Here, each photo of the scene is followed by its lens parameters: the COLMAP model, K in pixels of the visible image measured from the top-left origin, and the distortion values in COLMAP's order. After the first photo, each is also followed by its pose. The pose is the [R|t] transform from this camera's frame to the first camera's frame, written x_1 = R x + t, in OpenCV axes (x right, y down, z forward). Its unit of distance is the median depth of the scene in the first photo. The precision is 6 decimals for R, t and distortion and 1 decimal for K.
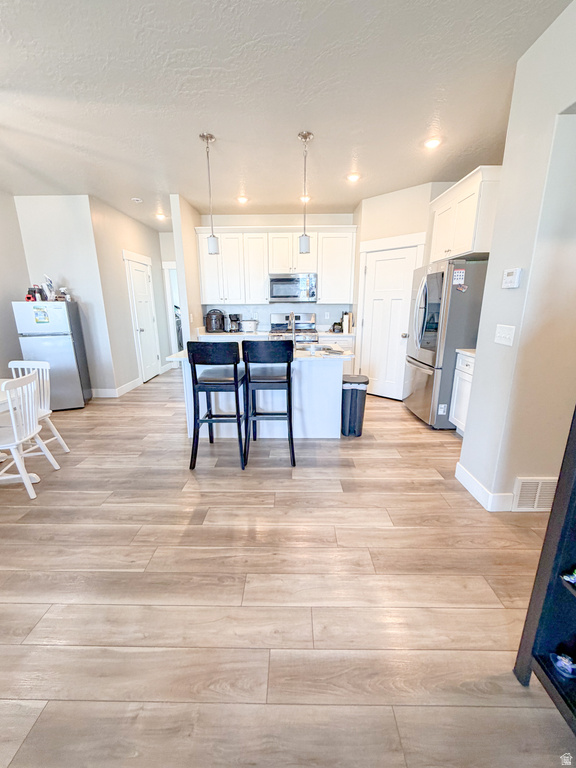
lens RADIAL K [[308.5, 0, 288.0], [0, 308.5, 384.0], [0, 0, 1]] dist [-0.000693, -0.000223]
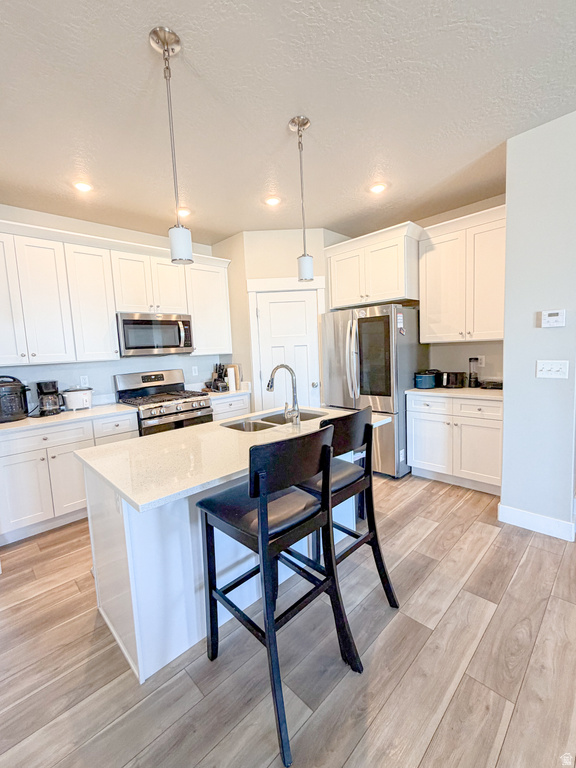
lens RADIAL K [[334.2, 0, 288.0], [0, 334.2, 384.0], [0, 0, 1]] dist [0.000460, -0.000127]
pose [[0.705671, -0.105777, 0.700599, -0.315028], [0.221265, 0.972242, -0.076078, -0.092401], [-0.673104, 0.208704, 0.709488, 0.331160]]
